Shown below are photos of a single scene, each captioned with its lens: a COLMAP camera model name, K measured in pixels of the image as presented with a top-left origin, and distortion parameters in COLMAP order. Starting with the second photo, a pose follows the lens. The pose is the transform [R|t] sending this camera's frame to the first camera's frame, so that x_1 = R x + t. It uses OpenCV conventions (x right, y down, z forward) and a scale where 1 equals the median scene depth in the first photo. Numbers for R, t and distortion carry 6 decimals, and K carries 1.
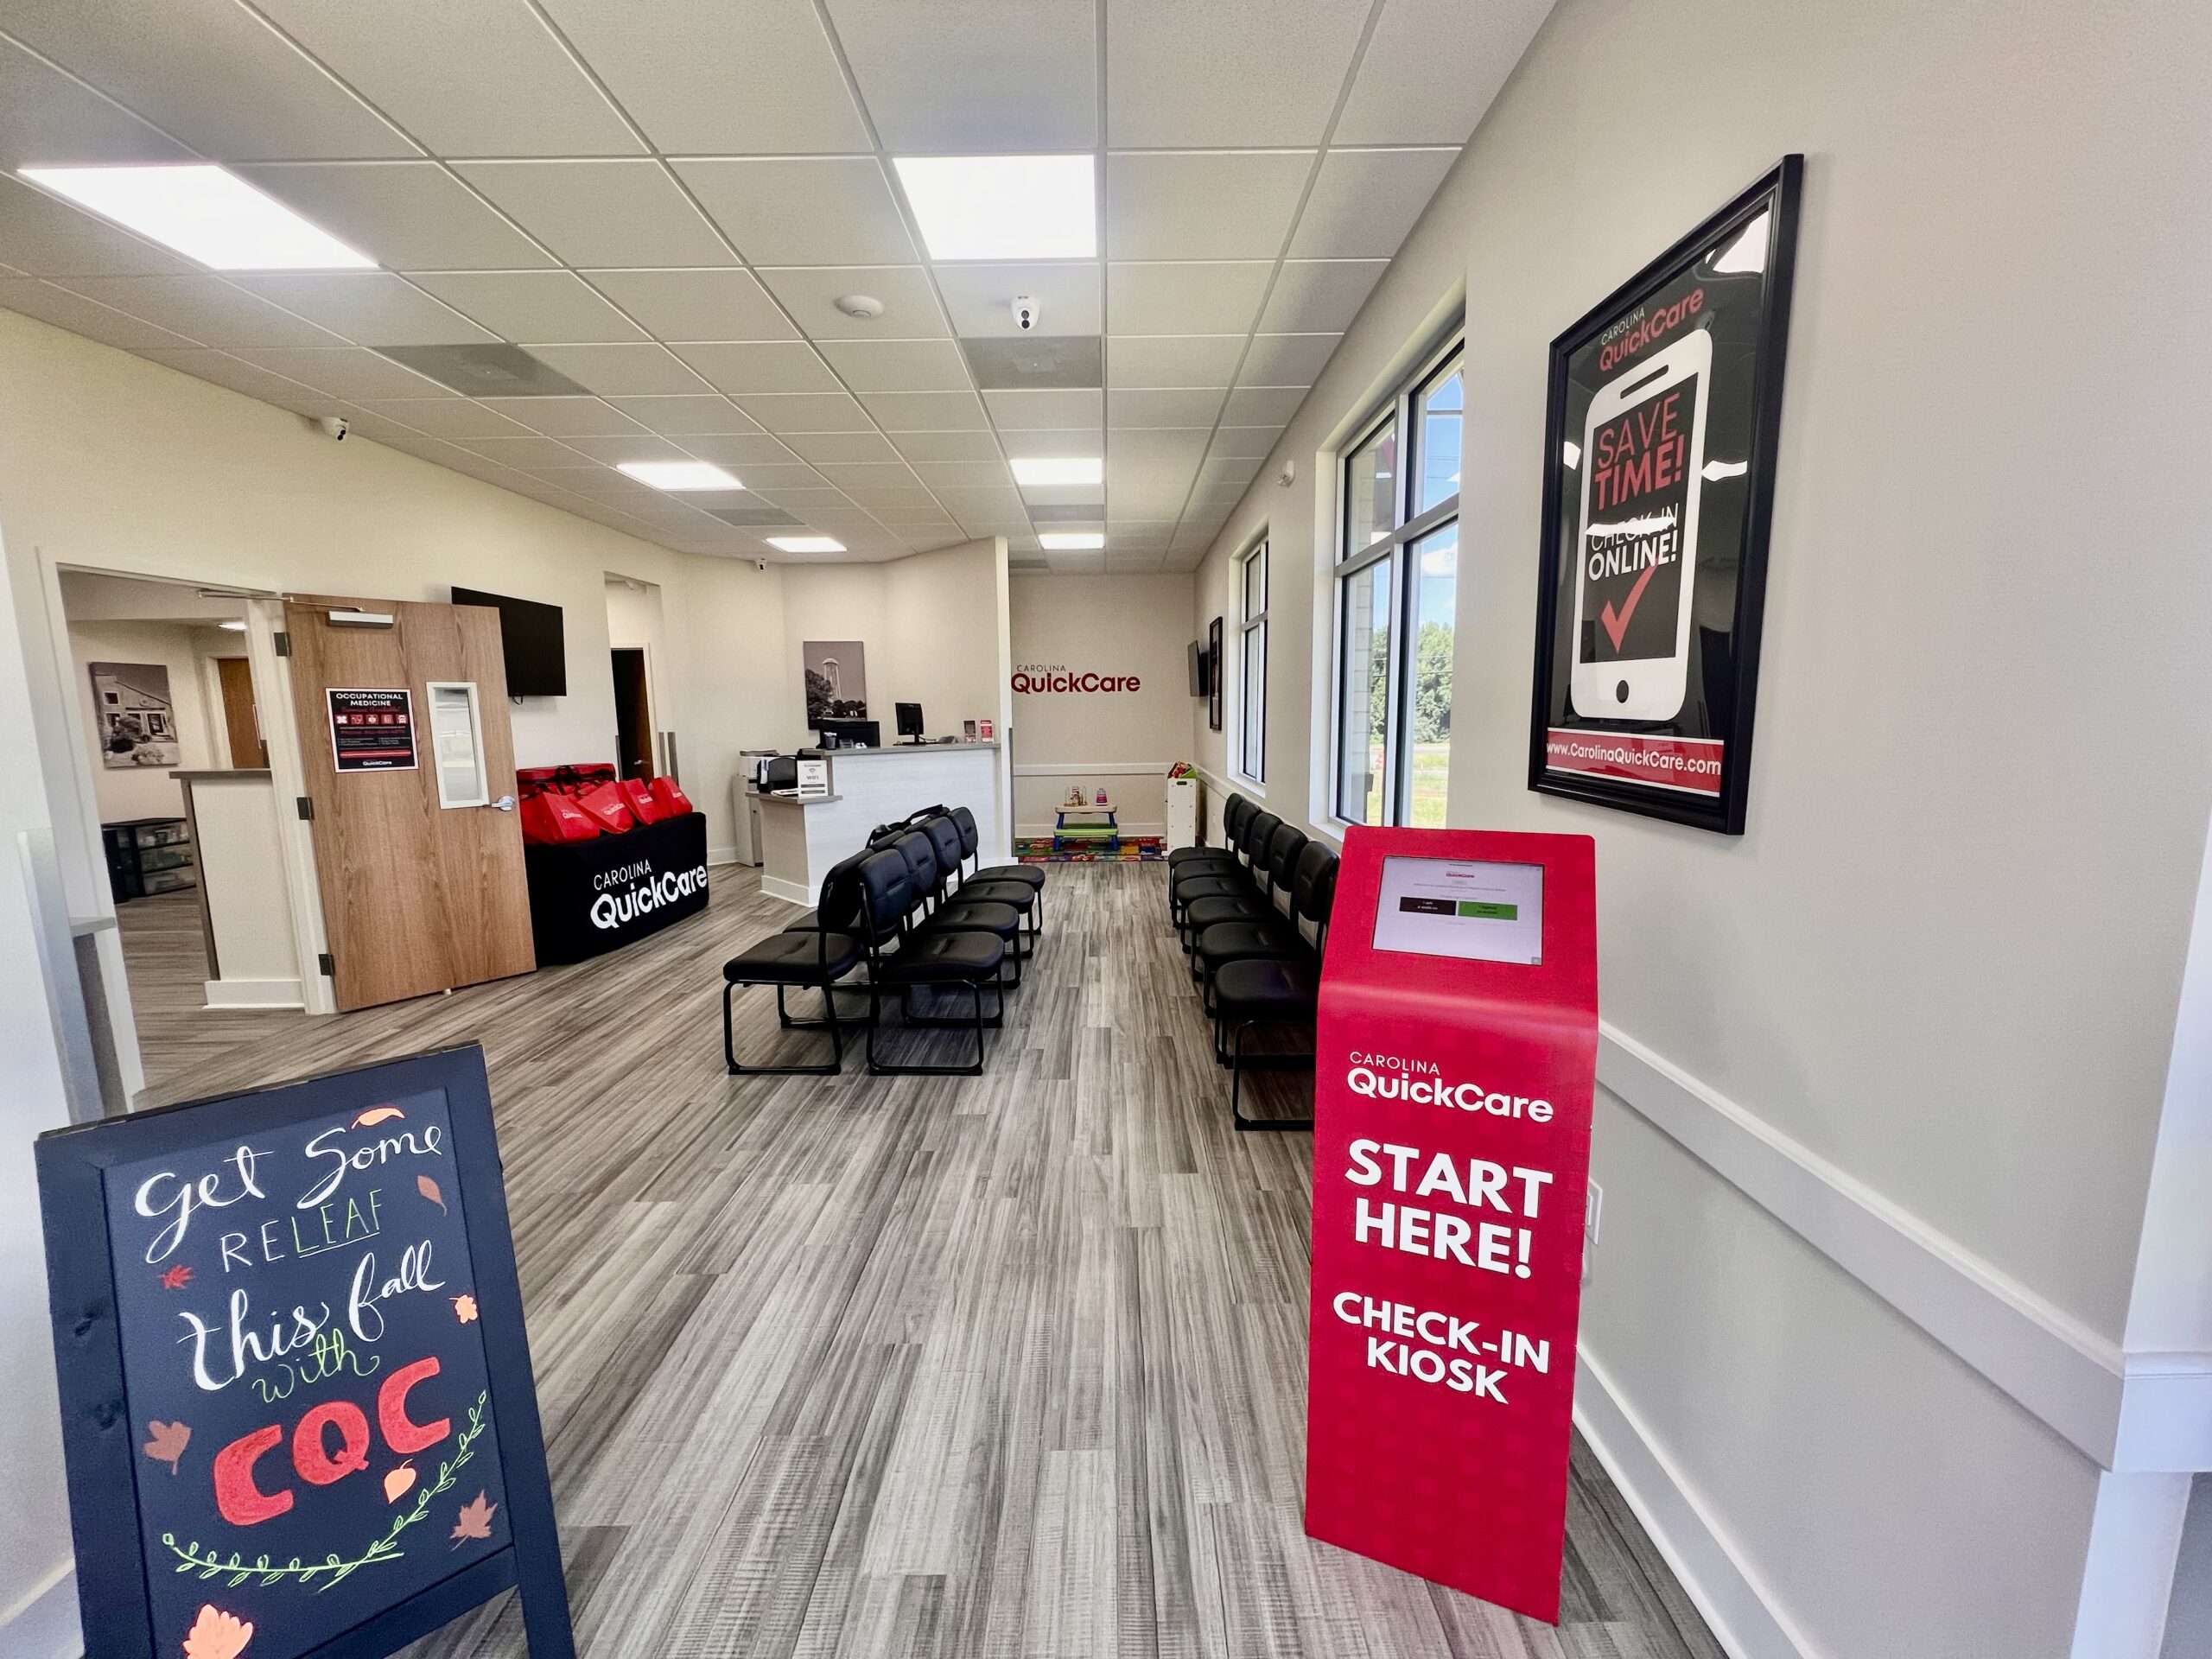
lens RADIAL K [[892.9, 0, 1109.4], [0, 892.9, 828.5], [0, 0, 1]] dist [-0.000781, -0.000082]
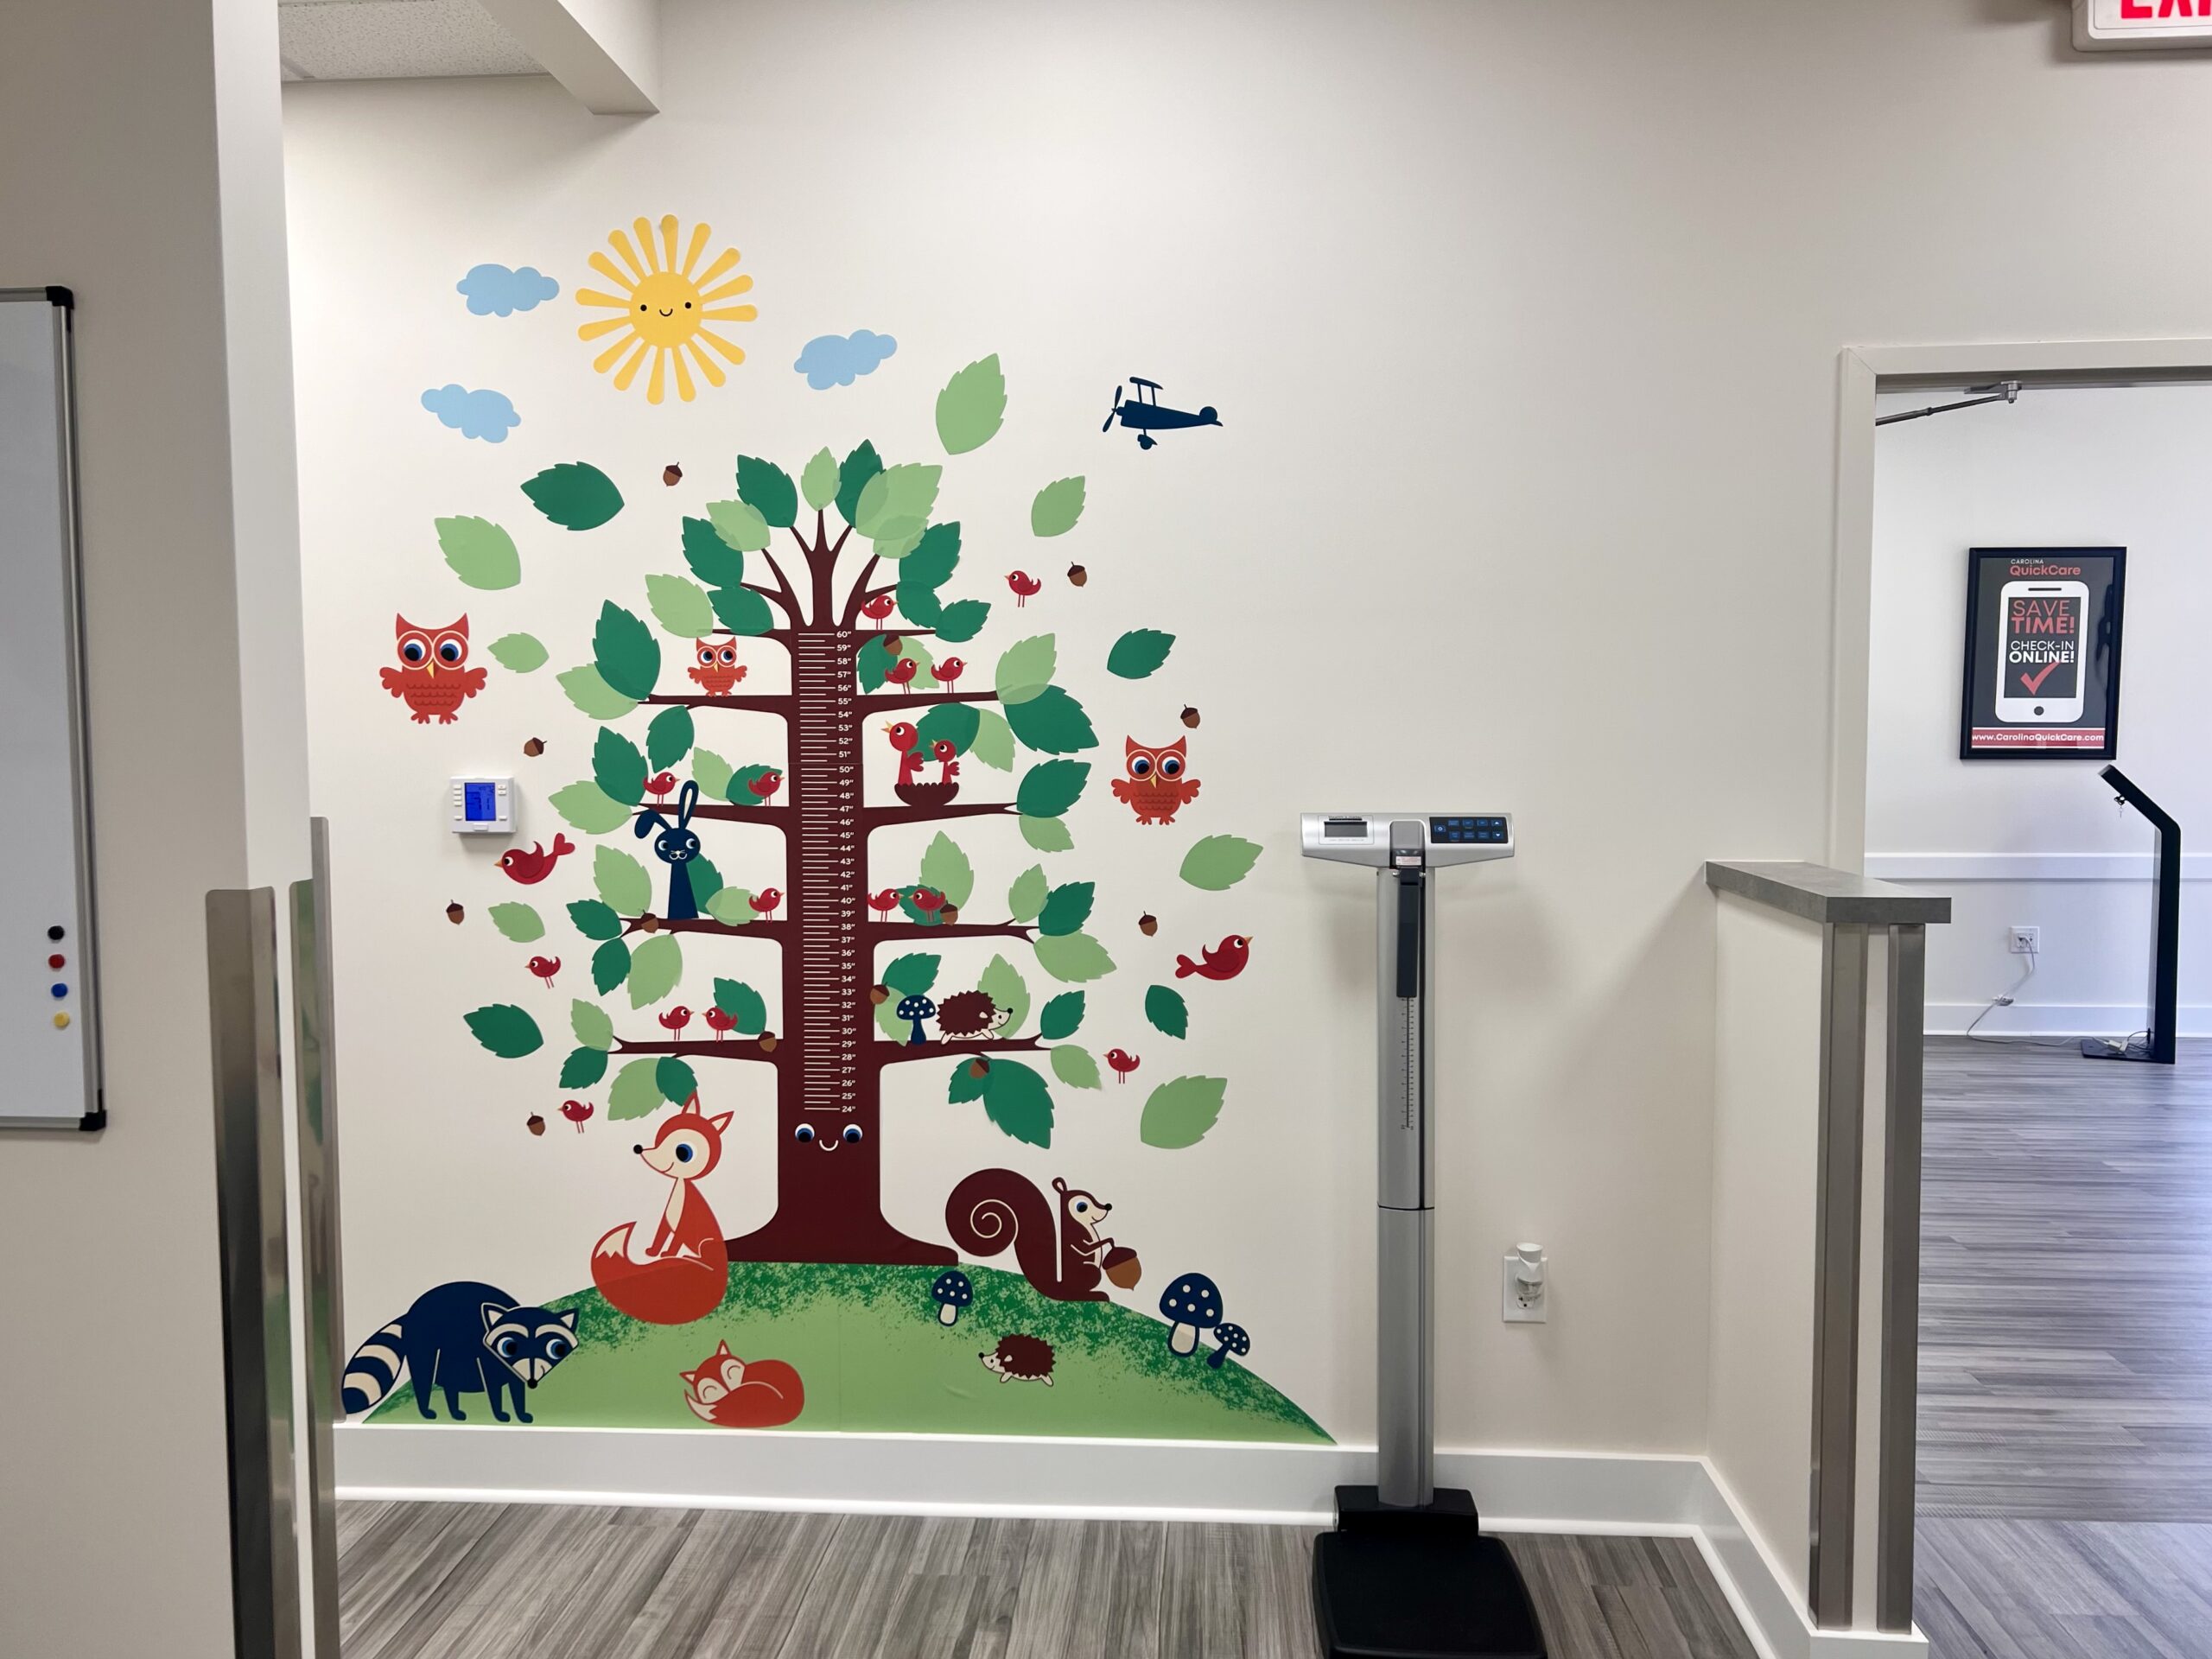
lens RADIAL K [[1665.4, 0, 1102.9], [0, 1665.4, 831.1], [0, 0, 1]] dist [-0.005632, -0.002307]
pose [[0.082834, -0.053177, 0.995144, -4.124583], [0.138547, 0.989493, 0.041342, -0.368545], [-0.986886, 0.134450, 0.089331, 3.142190]]
